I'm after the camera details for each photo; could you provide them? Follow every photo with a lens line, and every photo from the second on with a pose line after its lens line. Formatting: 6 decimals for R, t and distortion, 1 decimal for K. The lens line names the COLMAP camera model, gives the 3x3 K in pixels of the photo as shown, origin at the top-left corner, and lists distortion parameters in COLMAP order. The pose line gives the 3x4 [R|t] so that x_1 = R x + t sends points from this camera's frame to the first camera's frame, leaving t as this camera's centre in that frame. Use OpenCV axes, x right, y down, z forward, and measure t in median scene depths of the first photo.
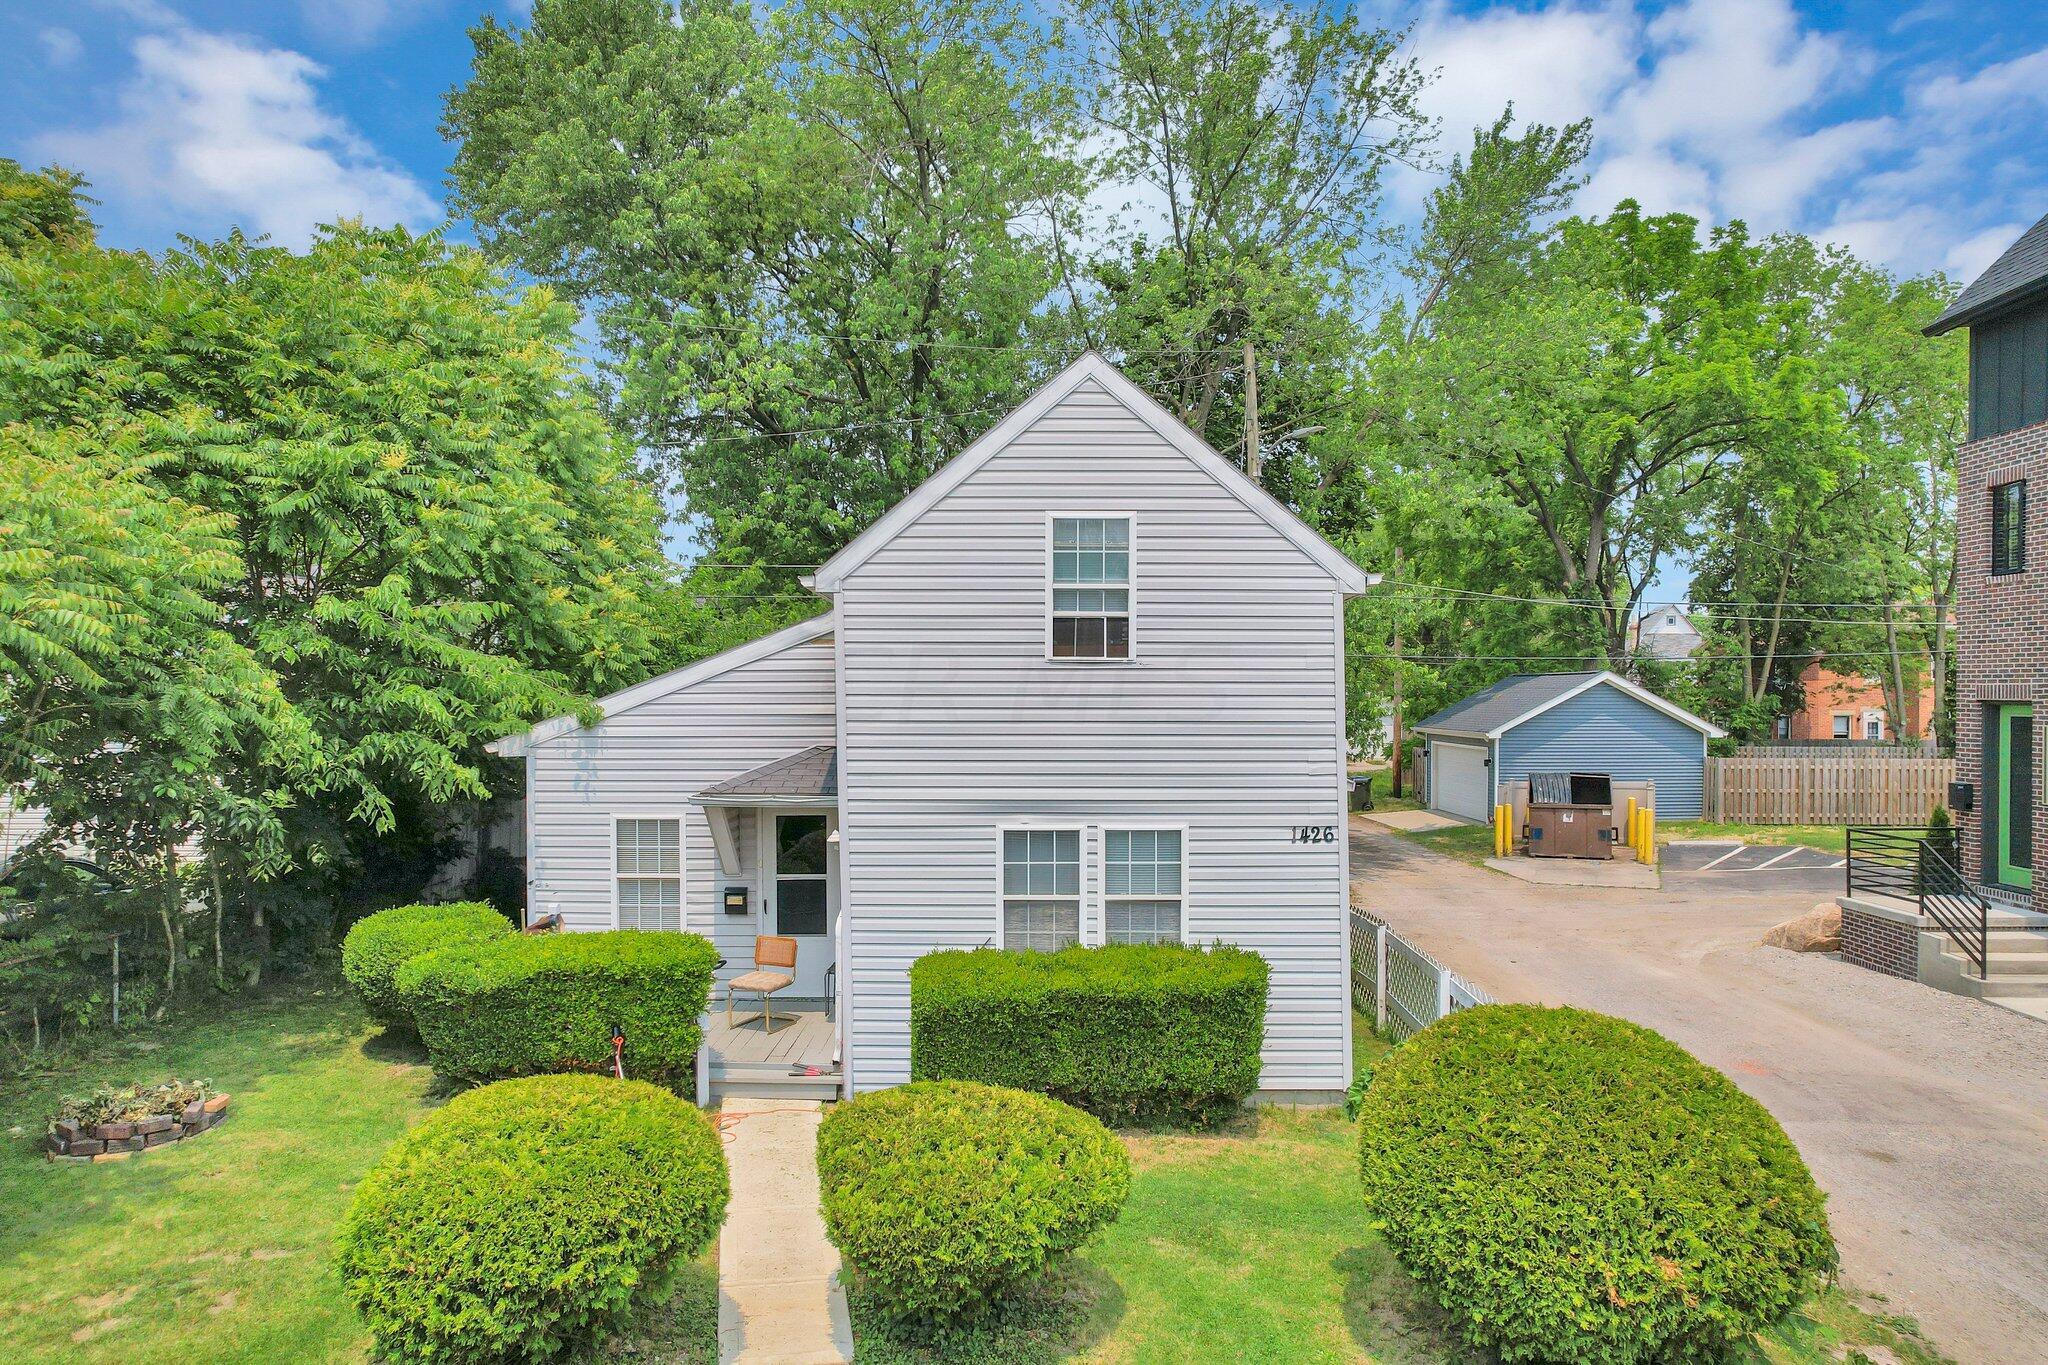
lens RADIAL K [[1309.0, 0, 1024.0], [0, 1309.0, 682.5], [0, 0, 1]] dist [-0.006076, -0.001848]
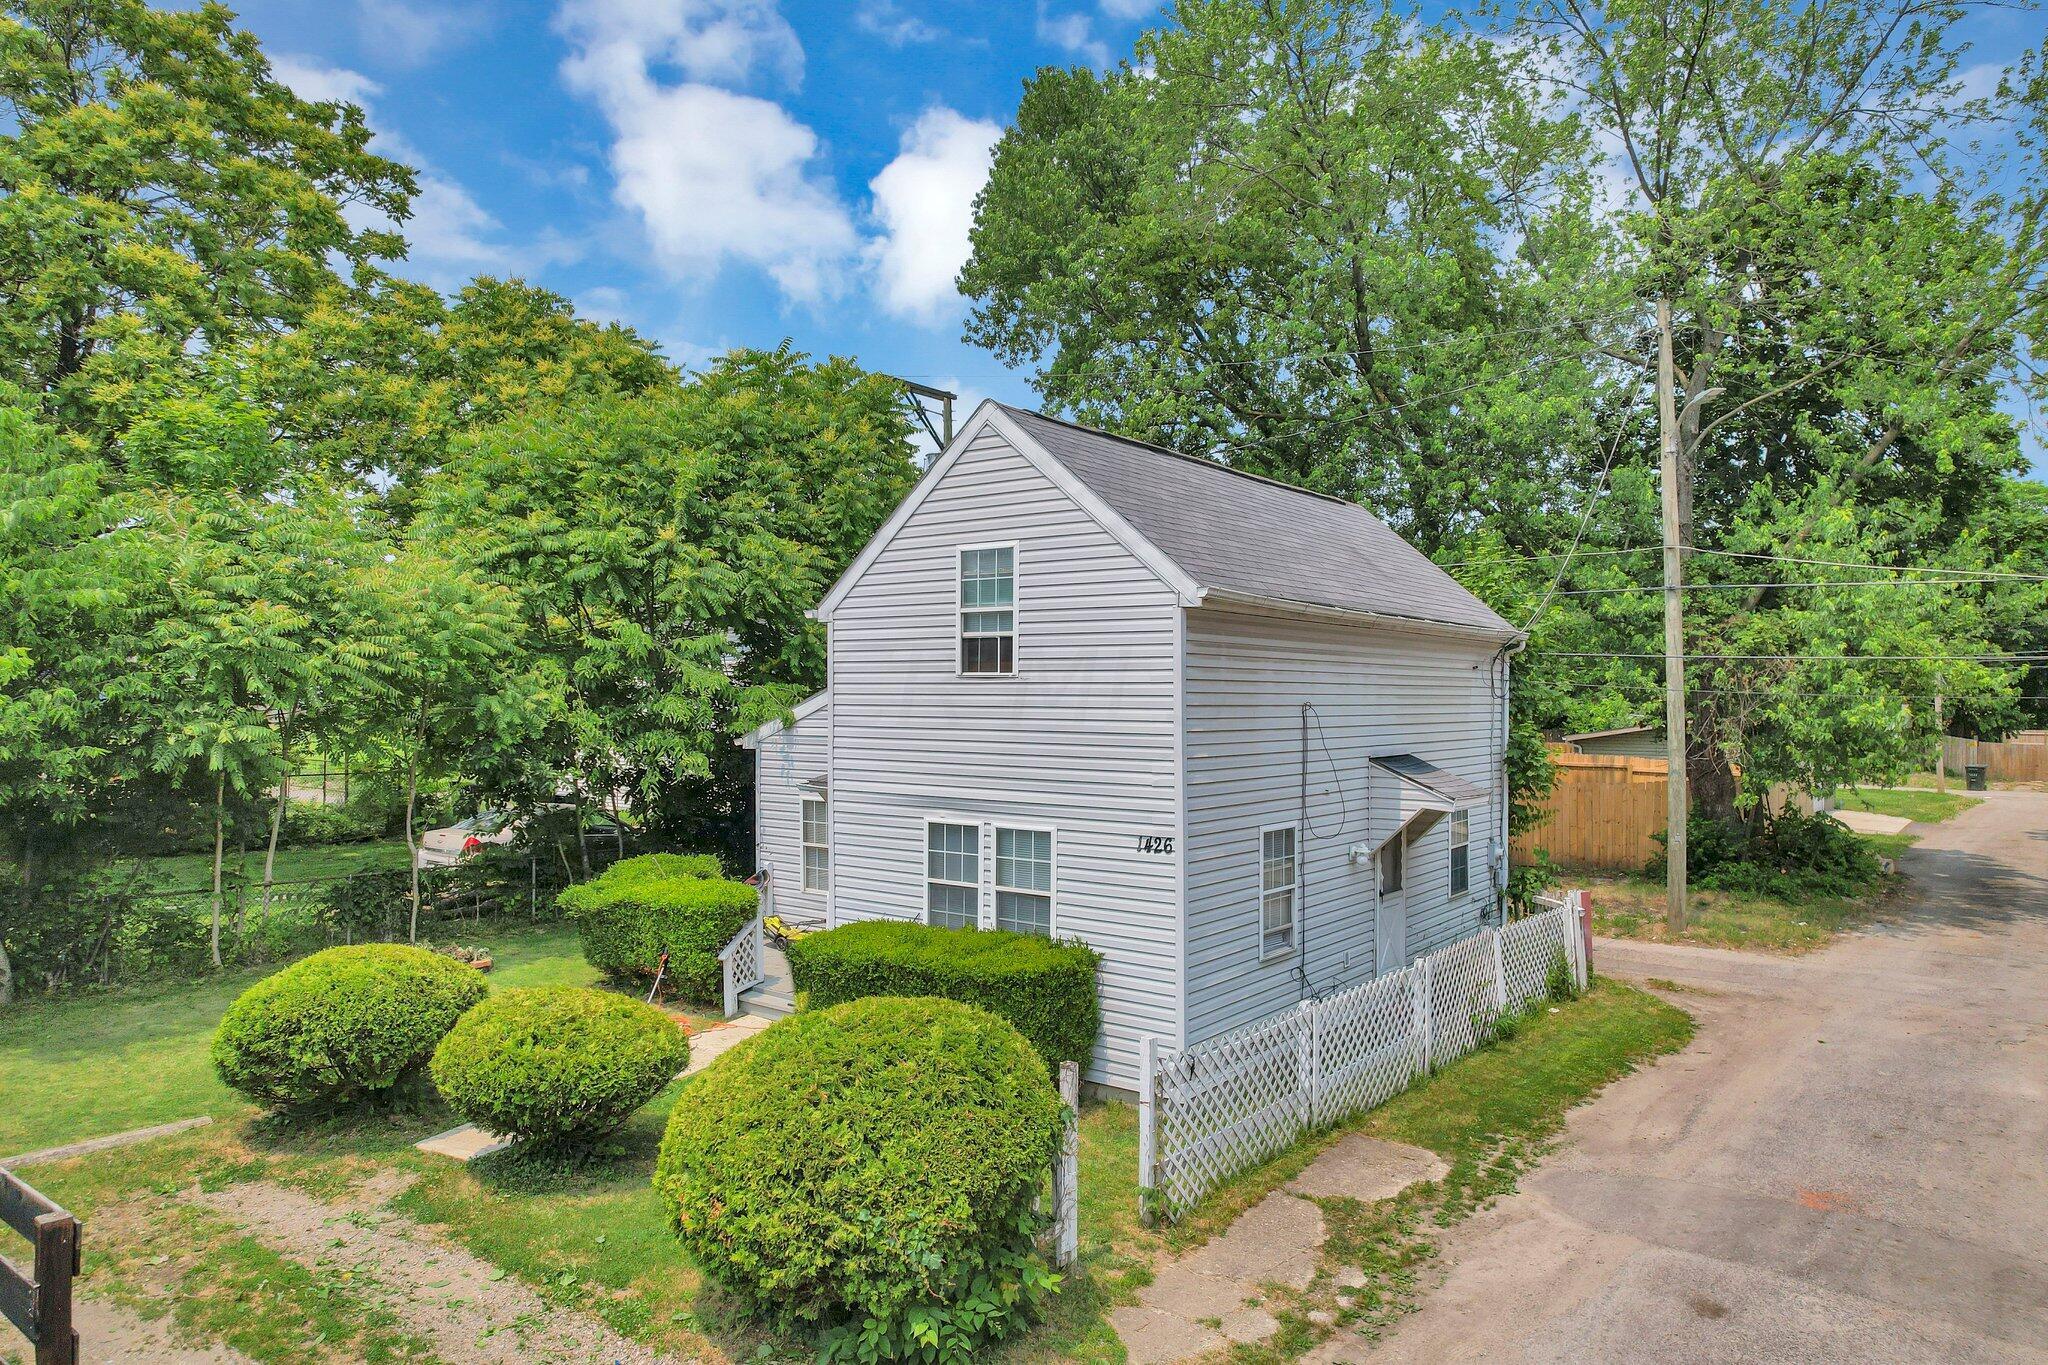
lens RADIAL K [[1309.0, 0, 1024.0], [0, 1309.0, 682.5], [0, 0, 1]] dist [-0.006076, -0.001848]
pose [[0.796927, -0.002377, -0.604072, 0.755535], [-0.001911, 0.999977, -0.006457, -0.003637], [0.604073, 0.006300, 0.796904, 0.123923]]
